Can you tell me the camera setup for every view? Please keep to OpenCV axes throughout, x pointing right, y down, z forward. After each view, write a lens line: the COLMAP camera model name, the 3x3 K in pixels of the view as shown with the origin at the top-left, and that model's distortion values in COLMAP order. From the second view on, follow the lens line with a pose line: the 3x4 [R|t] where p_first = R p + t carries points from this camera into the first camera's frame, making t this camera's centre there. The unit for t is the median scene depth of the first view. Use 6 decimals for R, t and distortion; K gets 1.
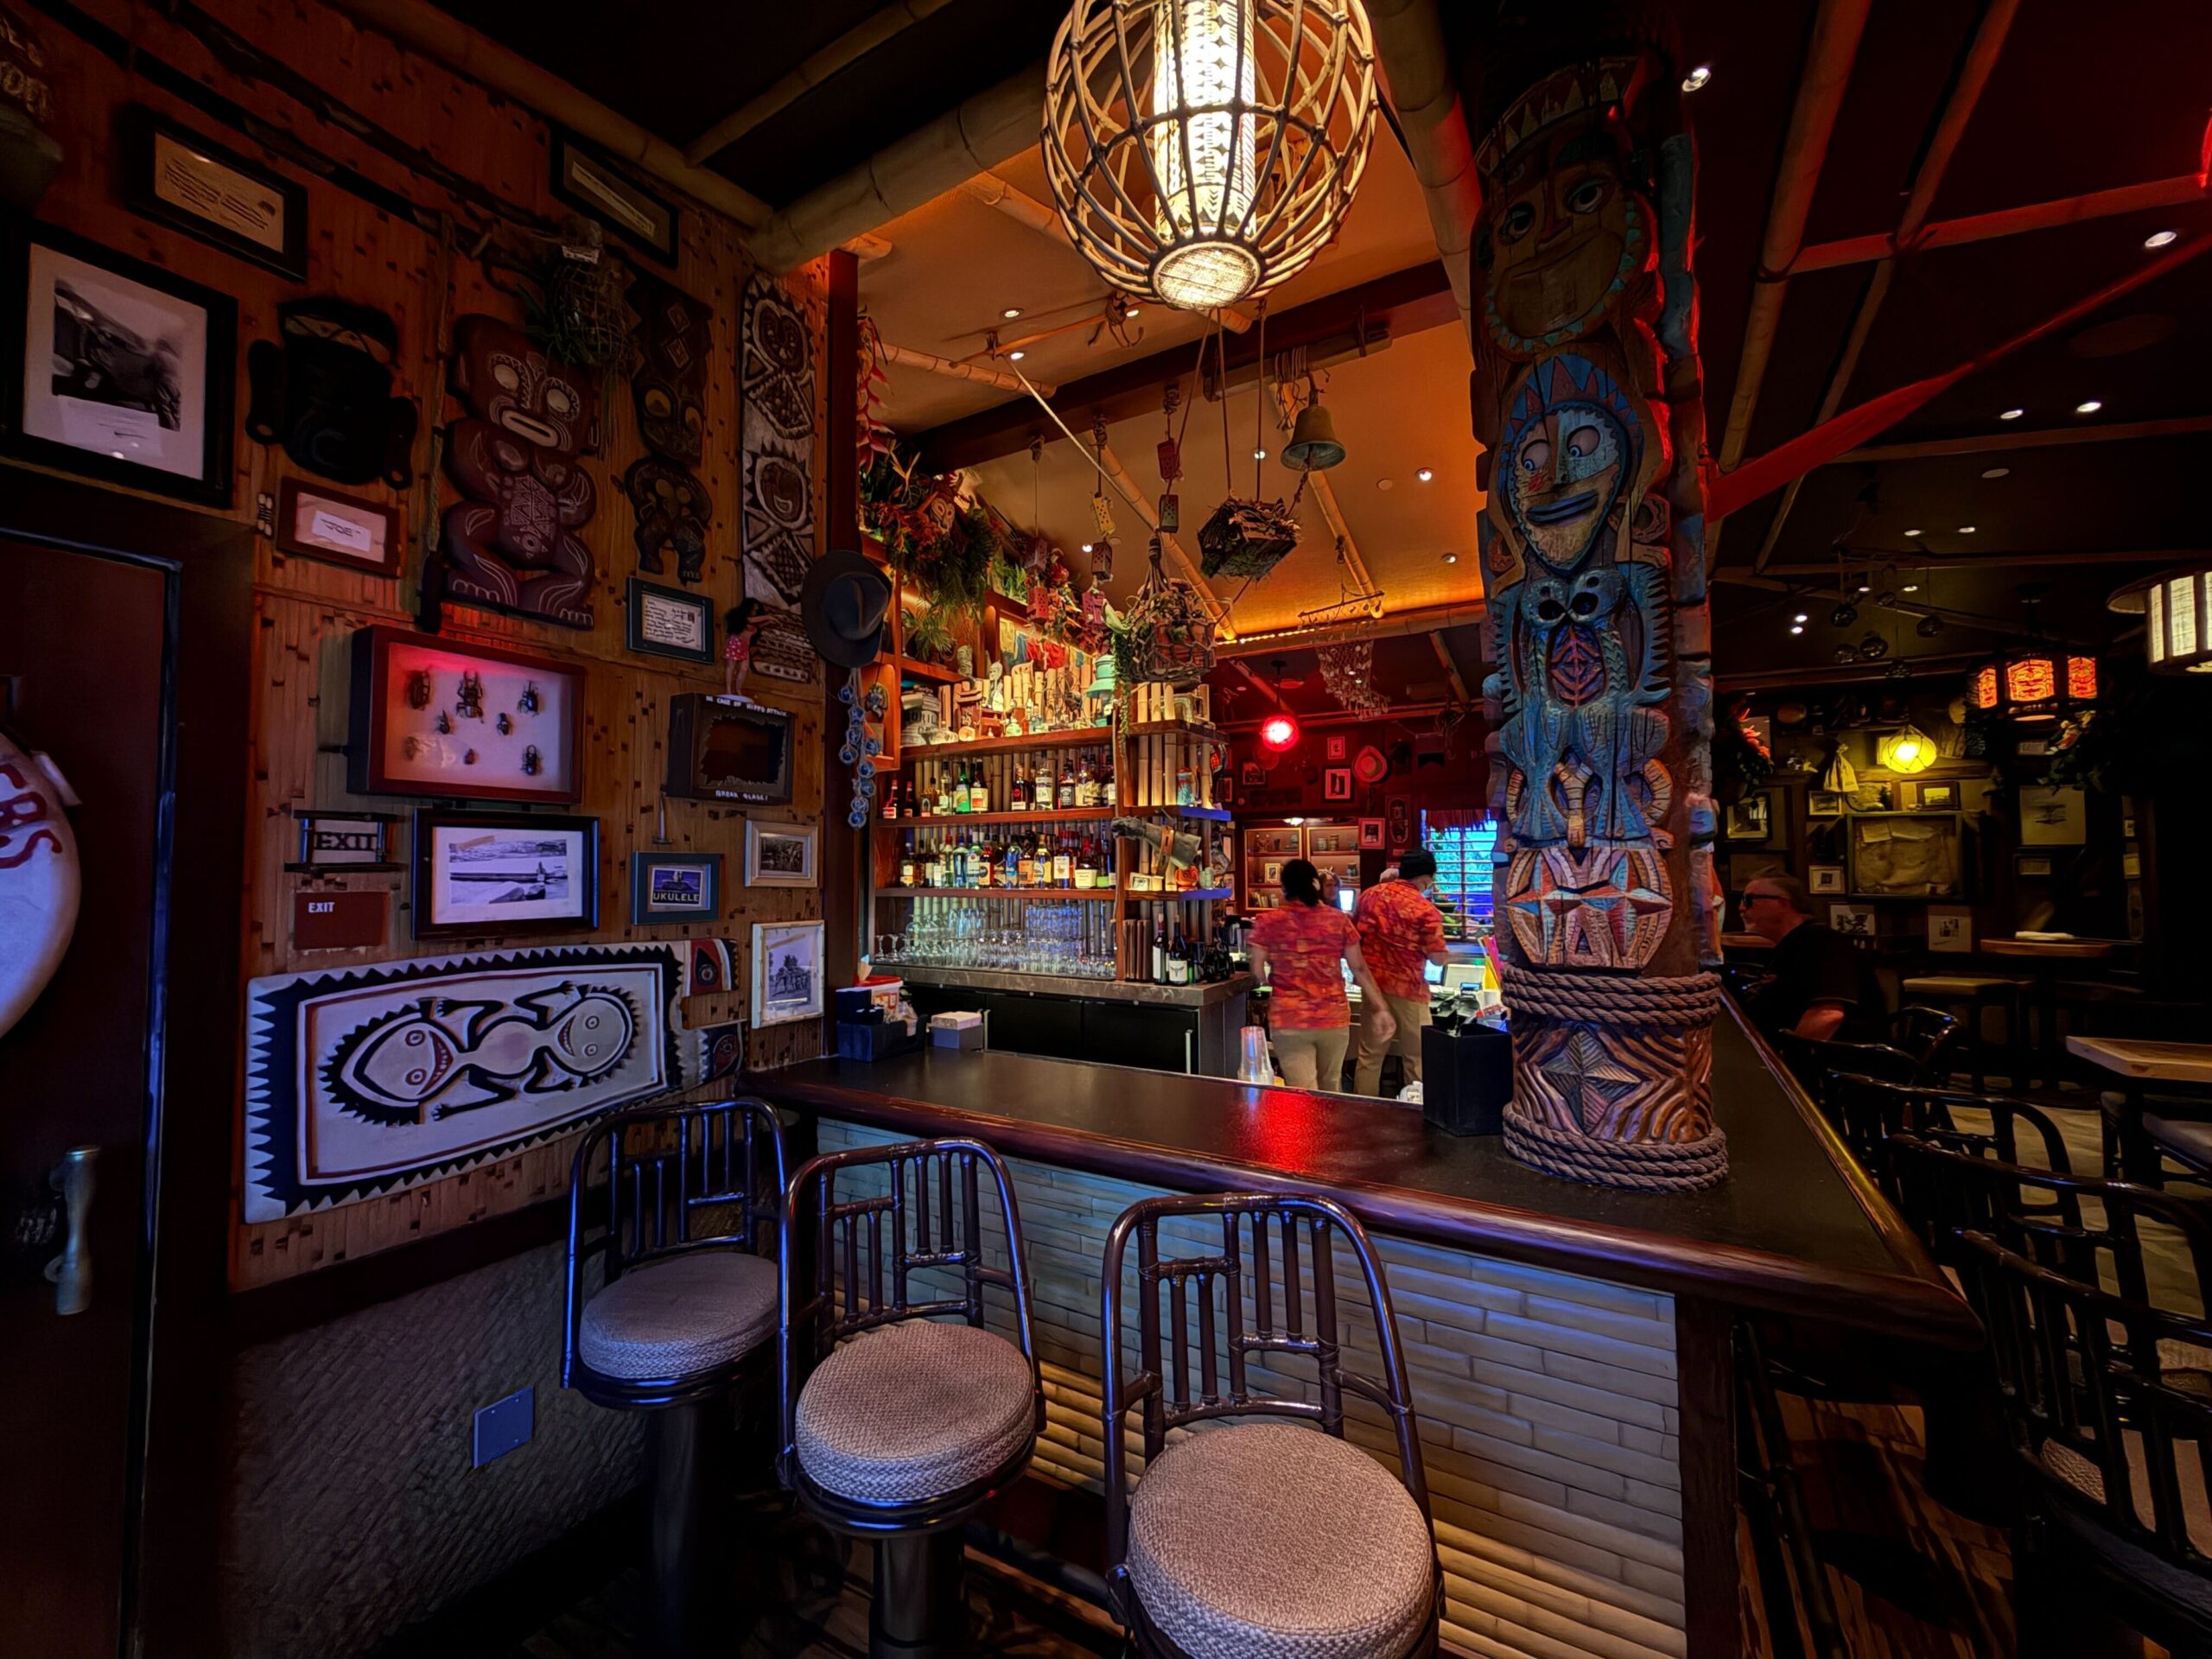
lens RADIAL K [[881.8, 0, 1106.5], [0, 881.8, 831.0], [0, 0, 1]] dist [-0.000283, 0.000064]
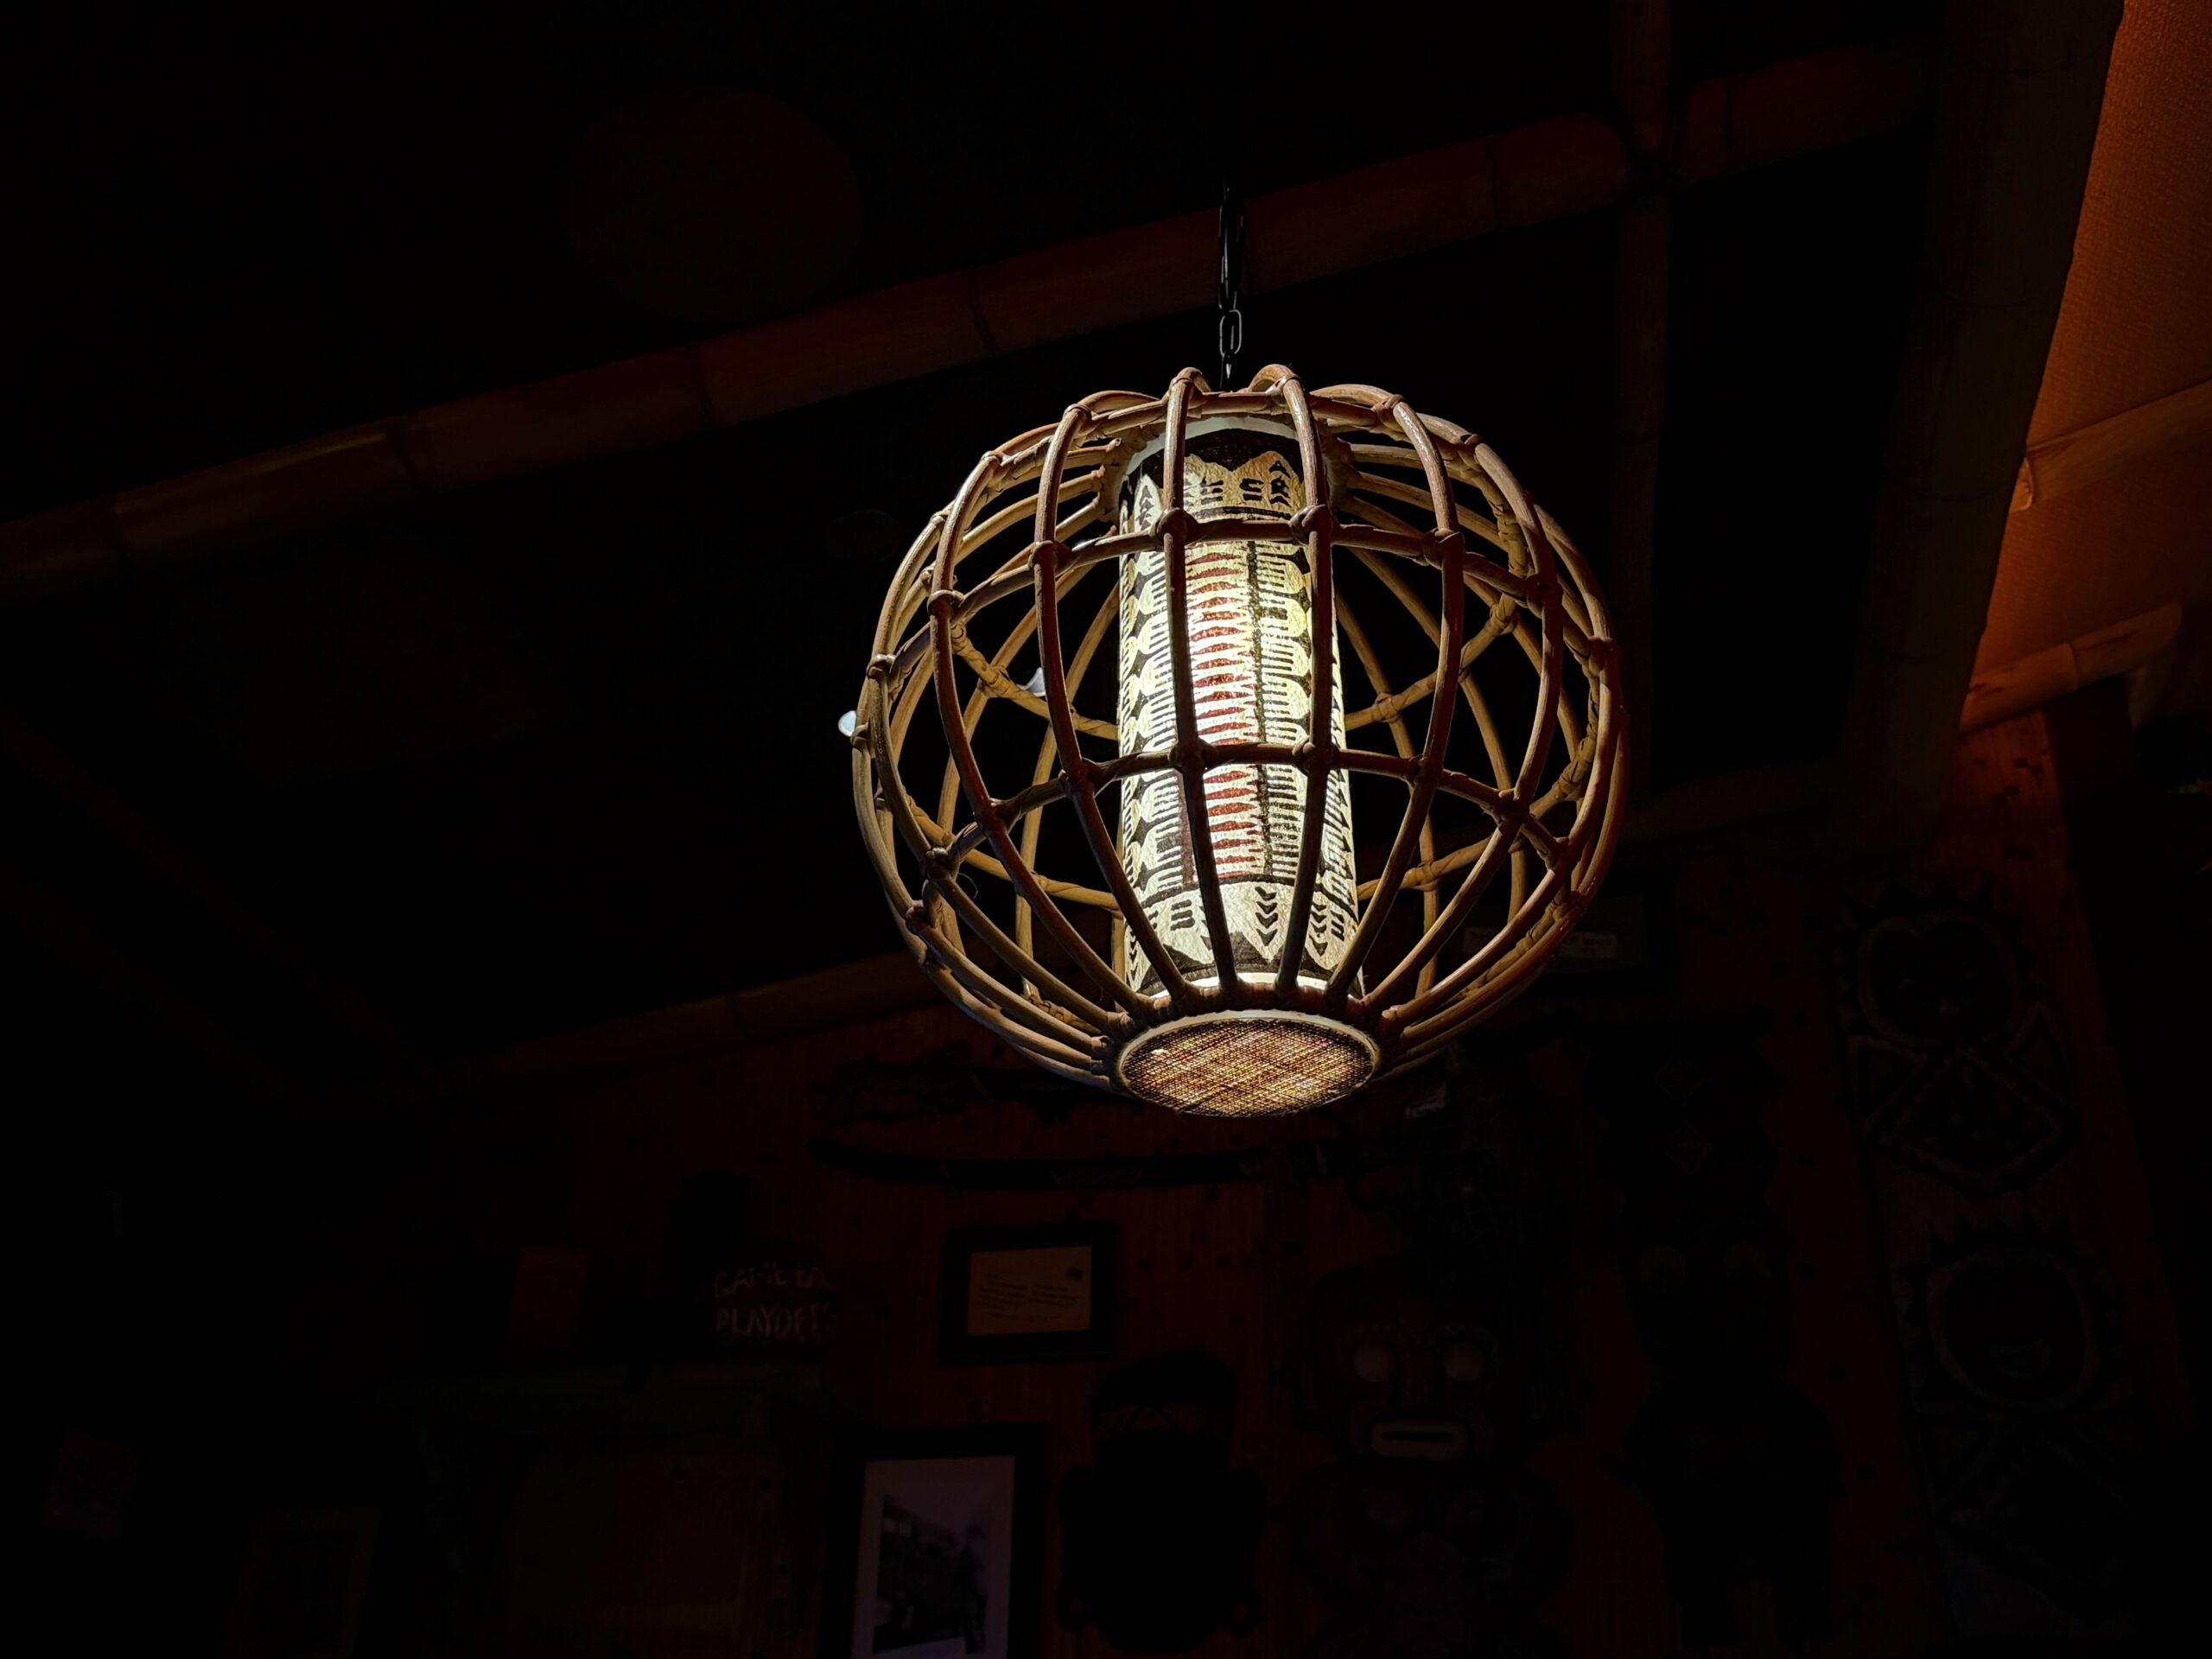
lens RADIAL K [[2142.5, 0, 1151.3], [0, 2142.5, 779.7], [0, 0, 1]] dist [0.025000, 0.000000]
pose [[0.330719, -0.474303, -0.815881, 0.439686], [0.014913, 0.867047, -0.498003, -0.122525], [0.943611, 0.152532, 0.293823, 0.315320]]
